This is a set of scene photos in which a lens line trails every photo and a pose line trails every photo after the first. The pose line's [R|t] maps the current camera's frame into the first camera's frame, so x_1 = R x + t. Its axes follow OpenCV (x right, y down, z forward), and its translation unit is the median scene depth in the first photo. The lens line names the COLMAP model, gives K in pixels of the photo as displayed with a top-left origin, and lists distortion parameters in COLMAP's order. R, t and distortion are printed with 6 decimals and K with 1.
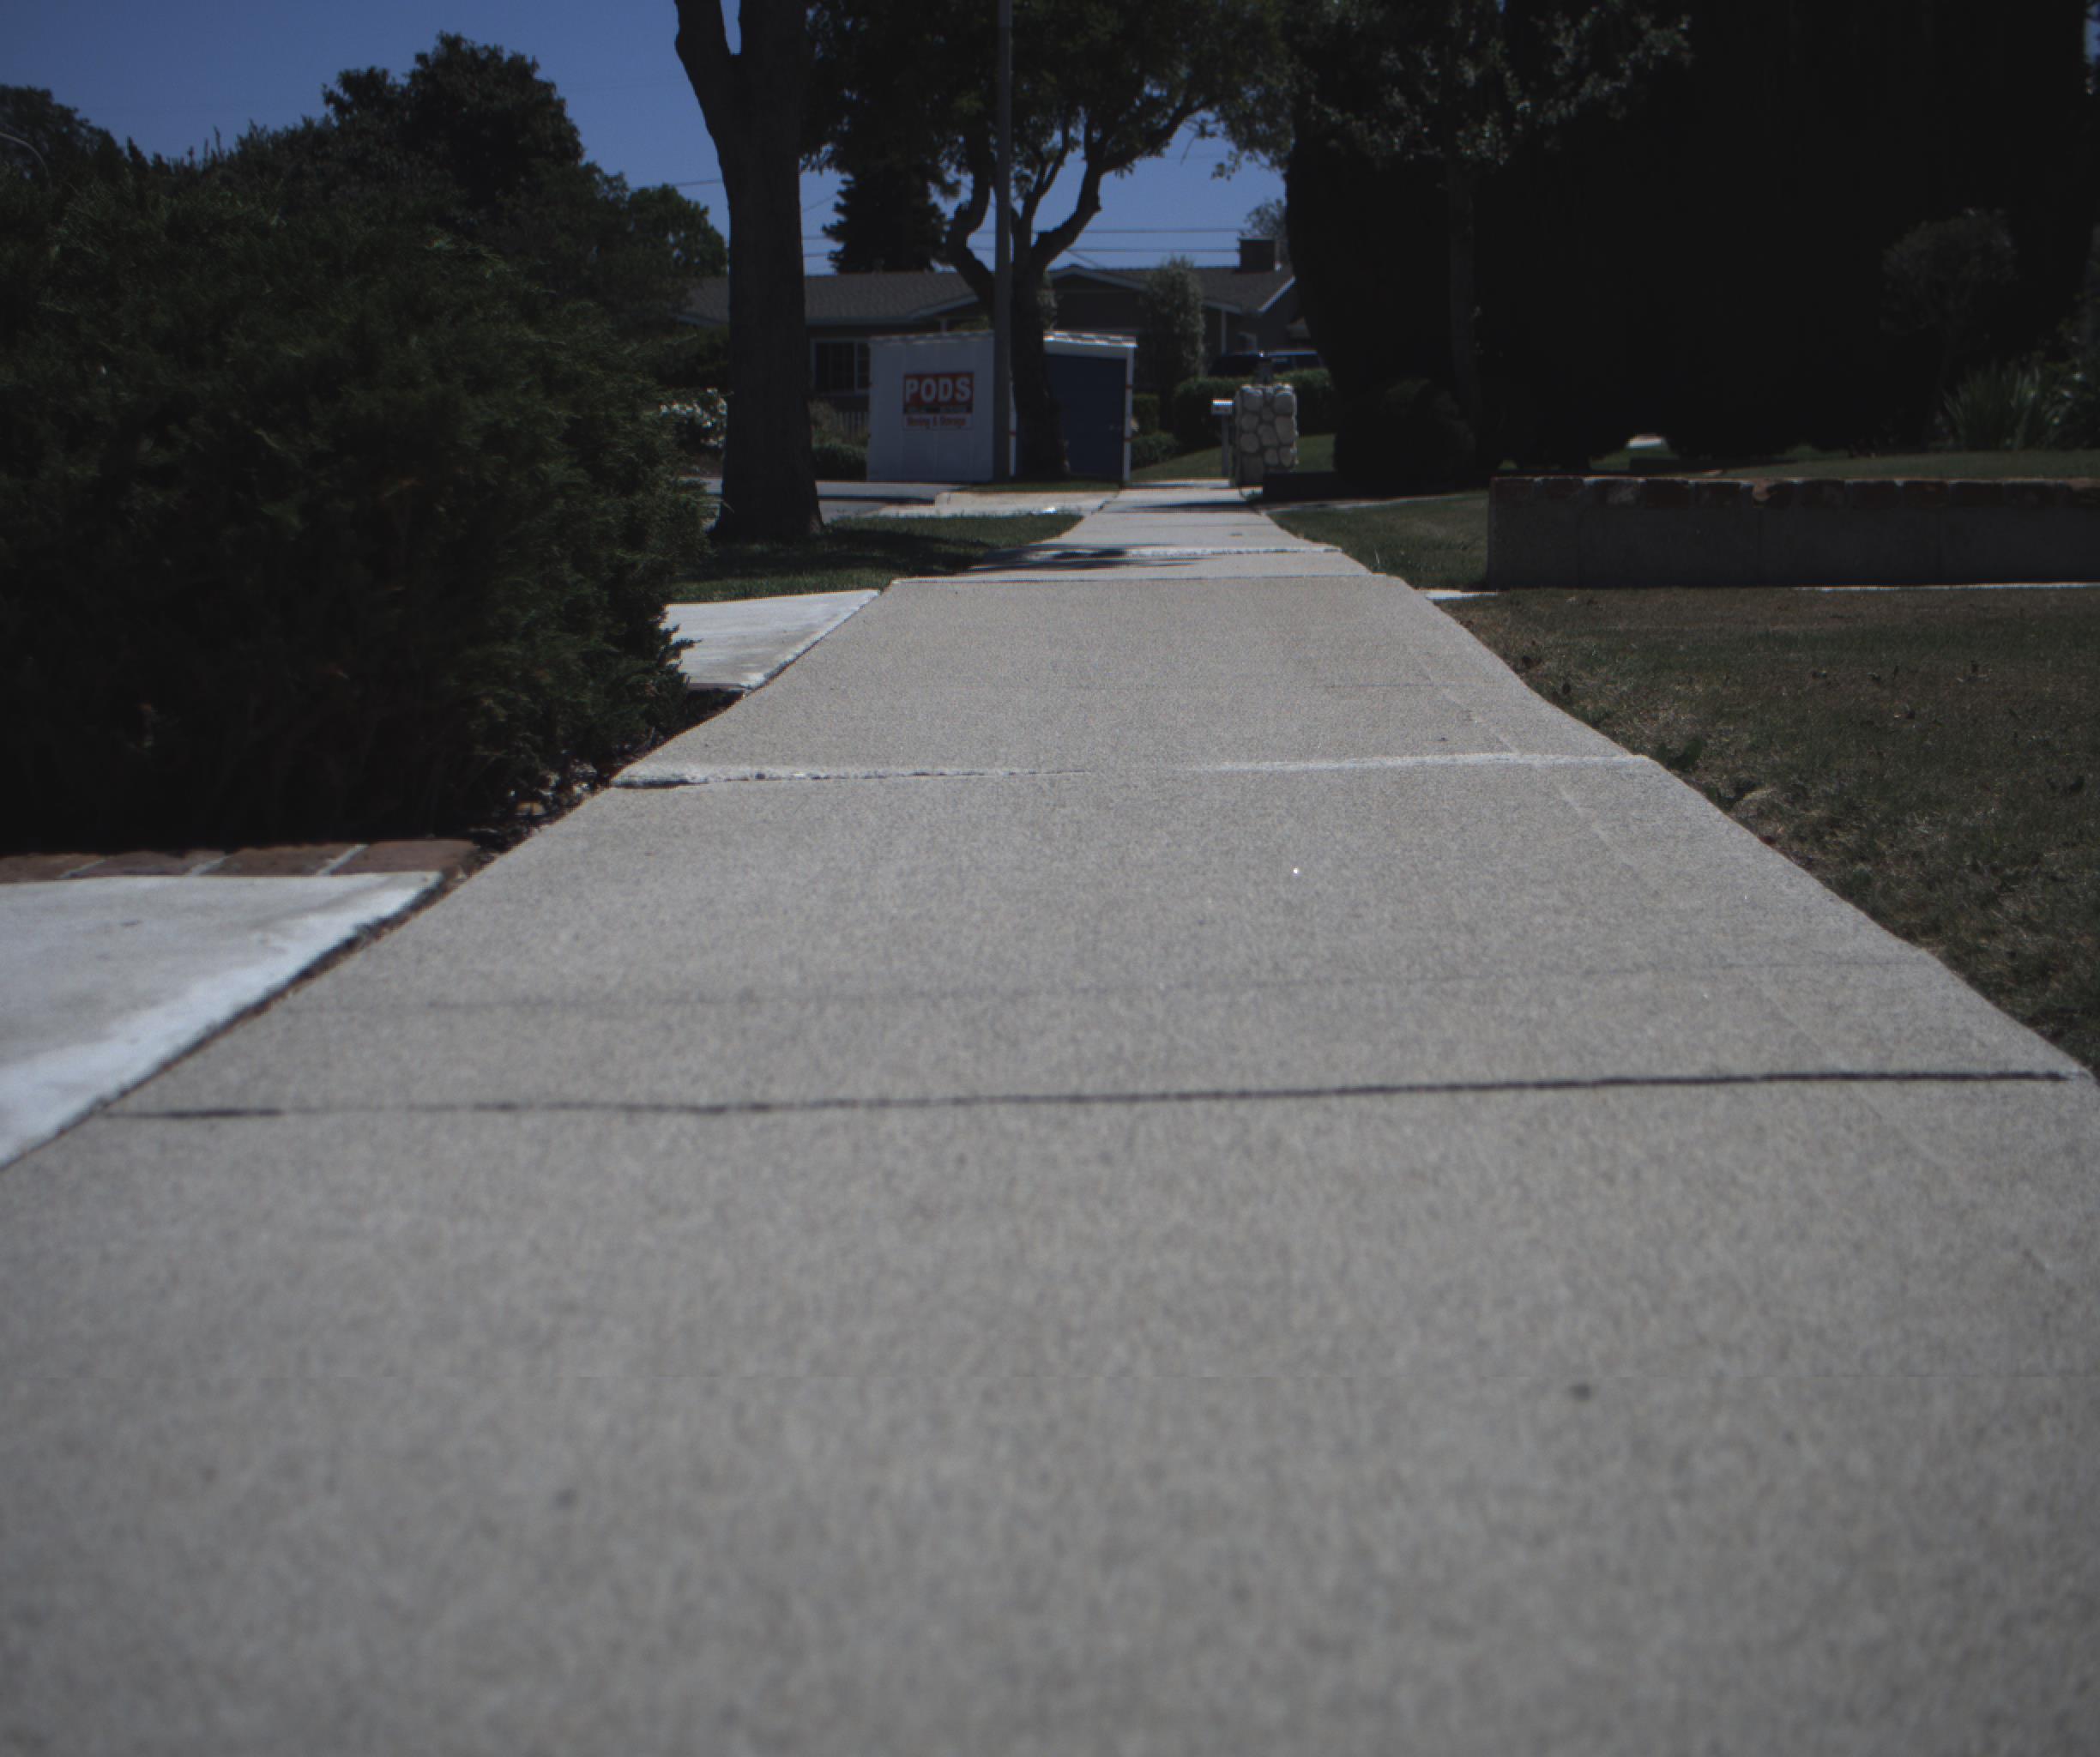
lens RADIAL K [[3904.5, 0, 1022.7], [0, 3904.5, 845.0], [0, 0, 1]] dist [-0.179094, 0.930713]
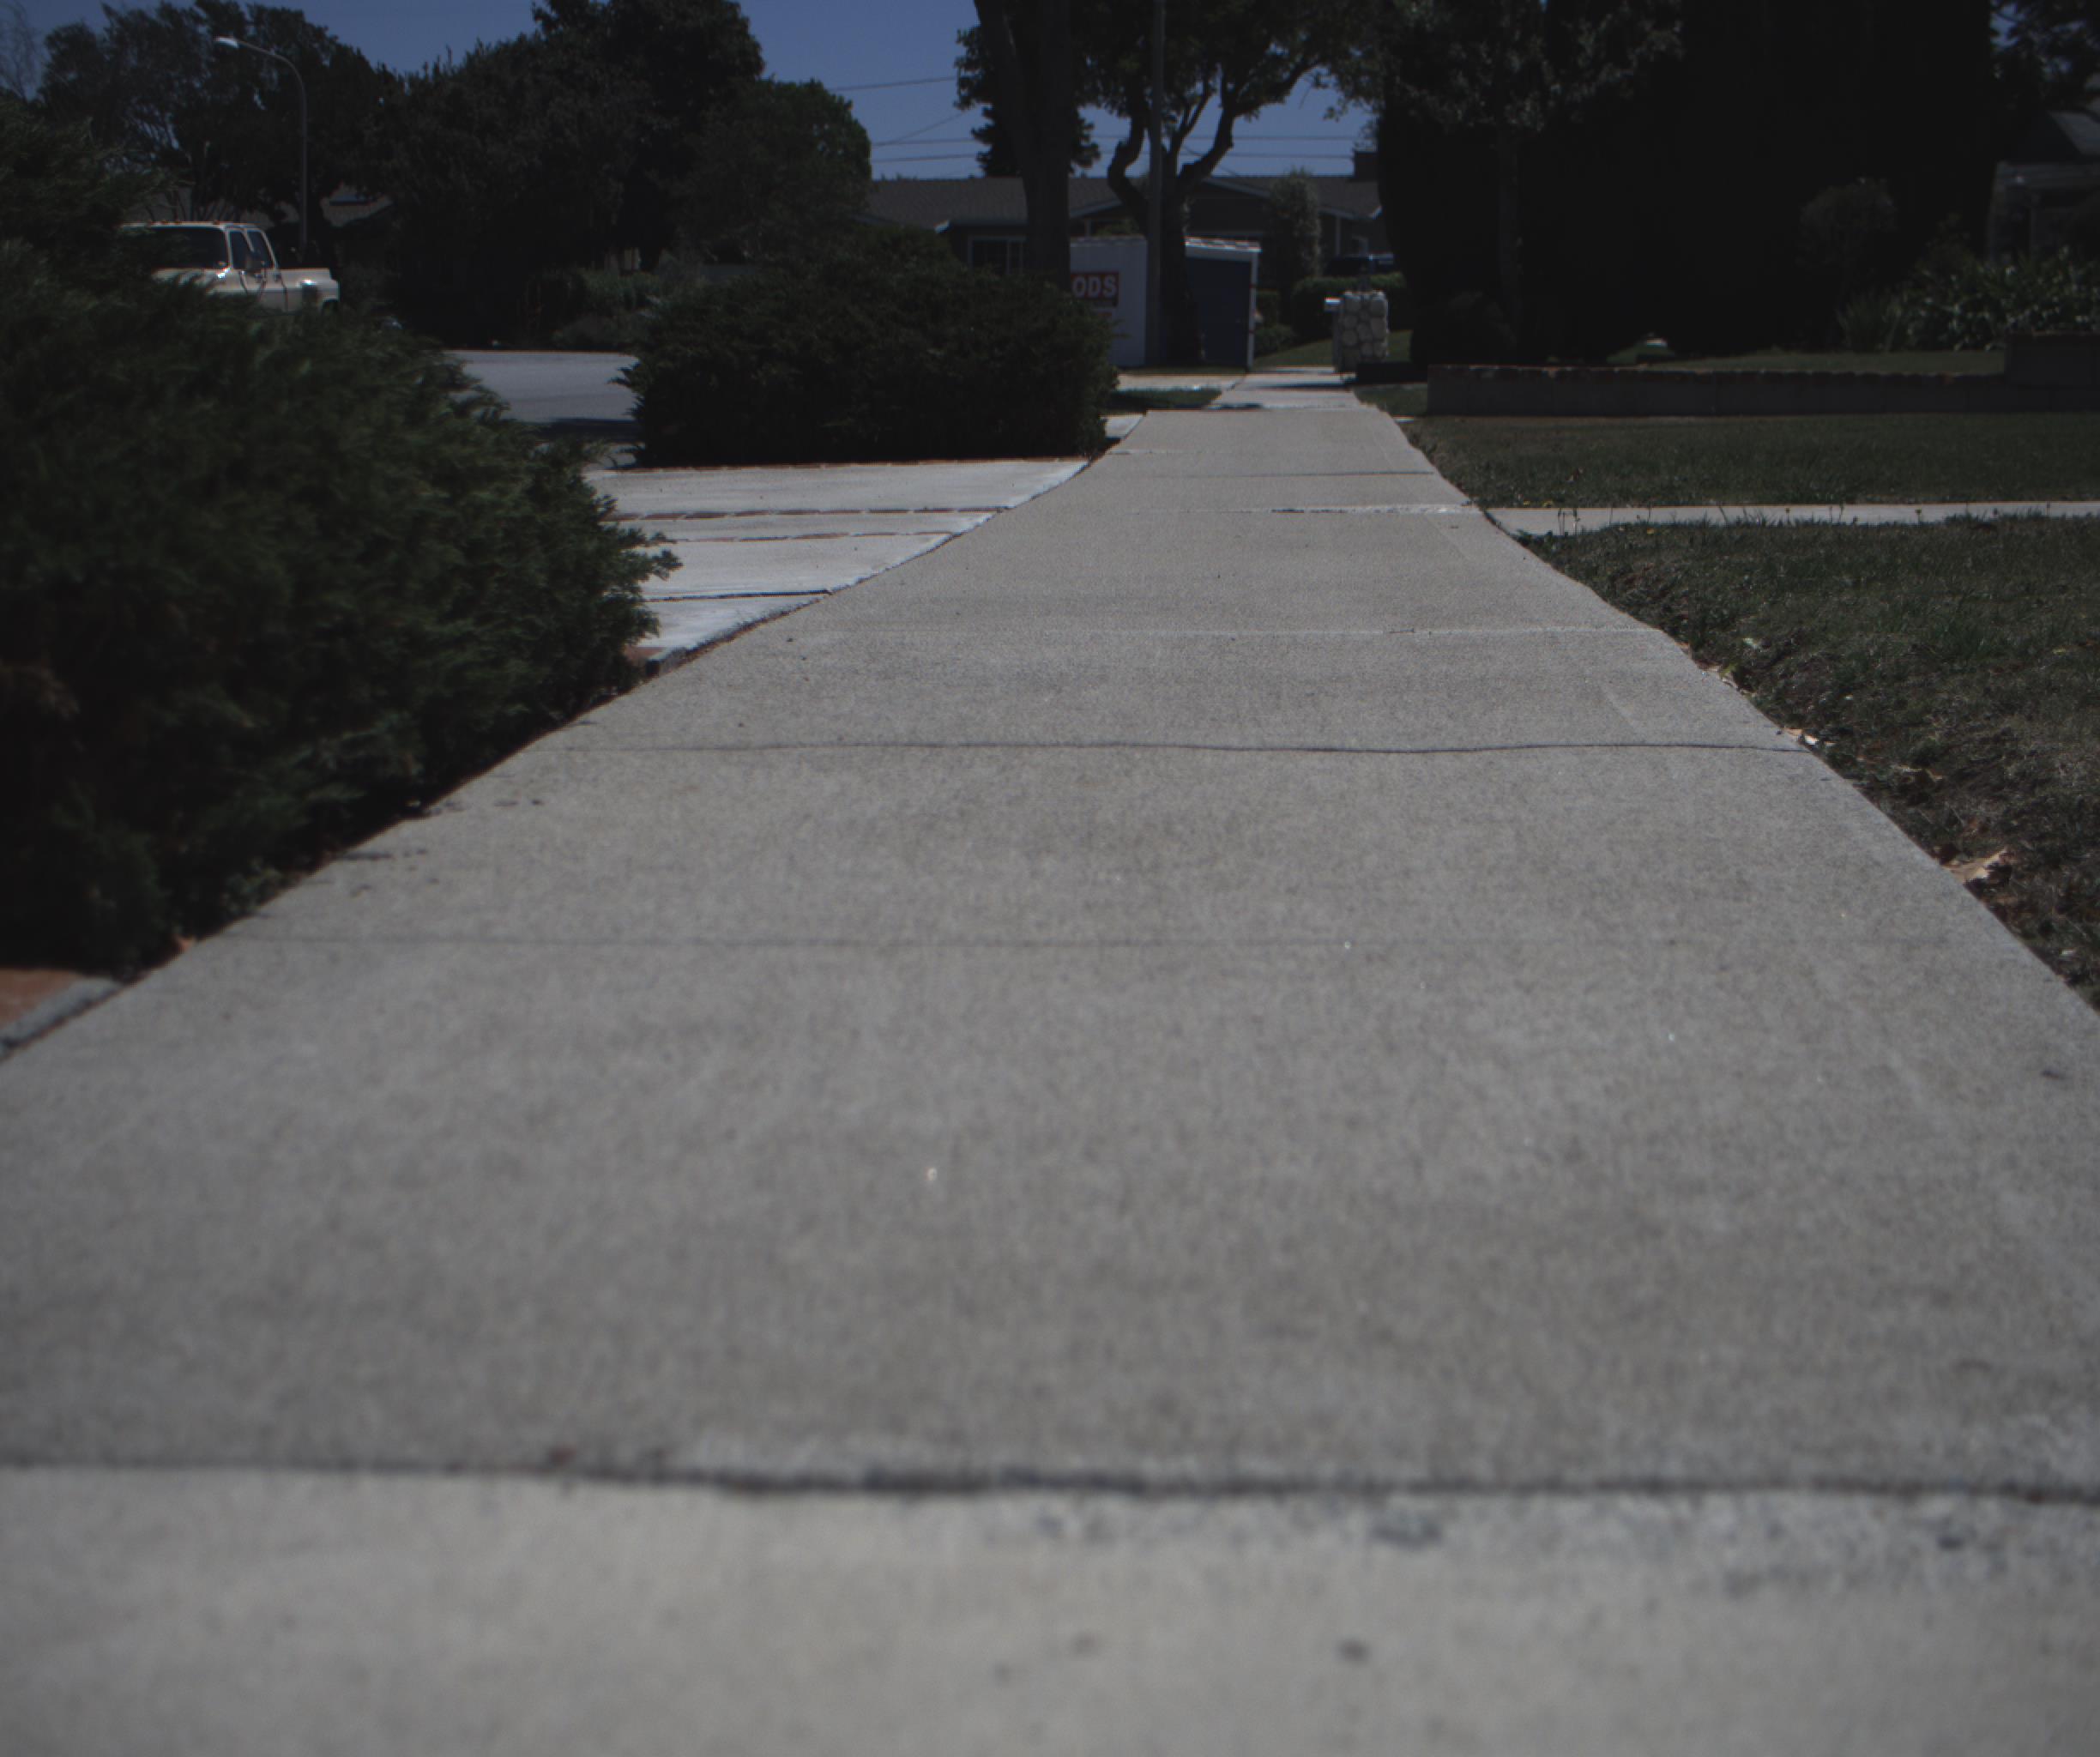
lens RADIAL K [[3904.5, 0, 1022.7], [0, 3904.5, 845.0], [0, 0, 1]] dist [-0.179094, 0.930713]
pose [[0.999468, 0.015027, -0.028941, -0.007636], [-0.014177, 0.999468, 0.029380, 0.022434], [0.029367, -0.028954, 0.999149, -0.235966]]
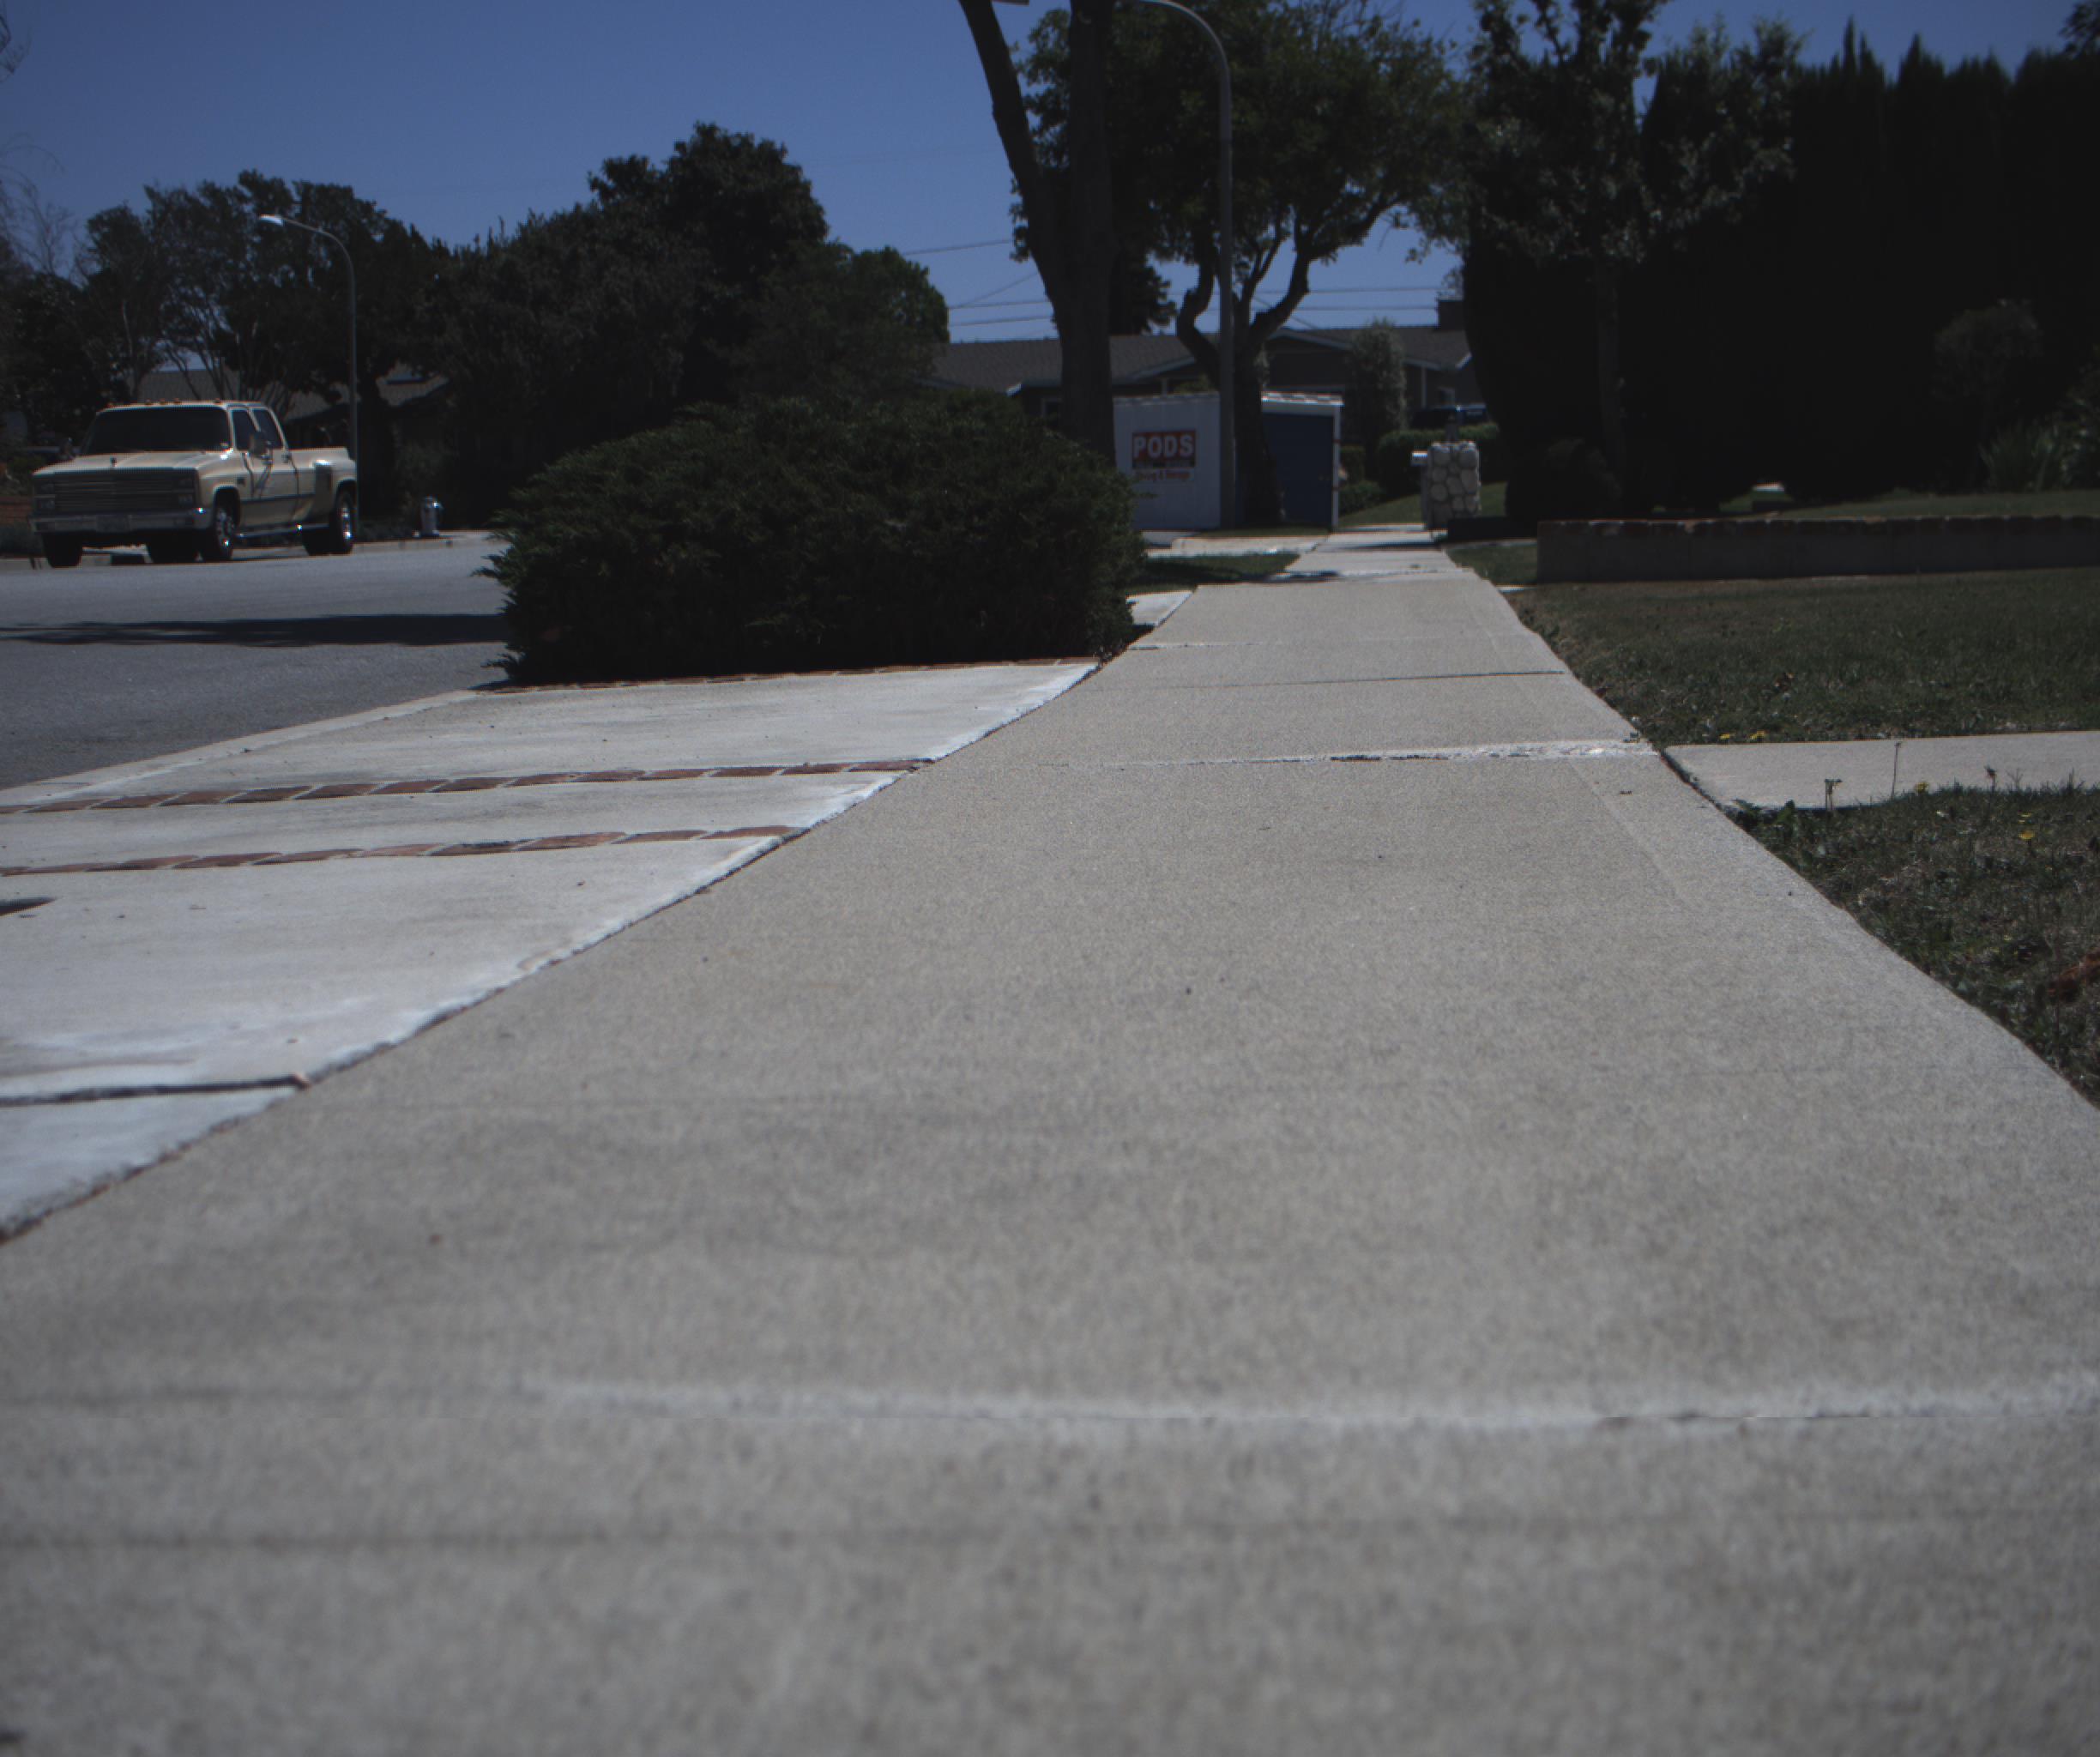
lens RADIAL K [[3904.5, 0, 1022.7], [0, 3904.5, 845.0], [0, 0, 1]] dist [-0.179094, 0.930713]
pose [[0.998445, -0.011070, -0.054642, -0.003683], [0.010401, 0.999868, -0.012517, 0.014562], [0.054774, 0.011929, 0.998428, -0.156891]]
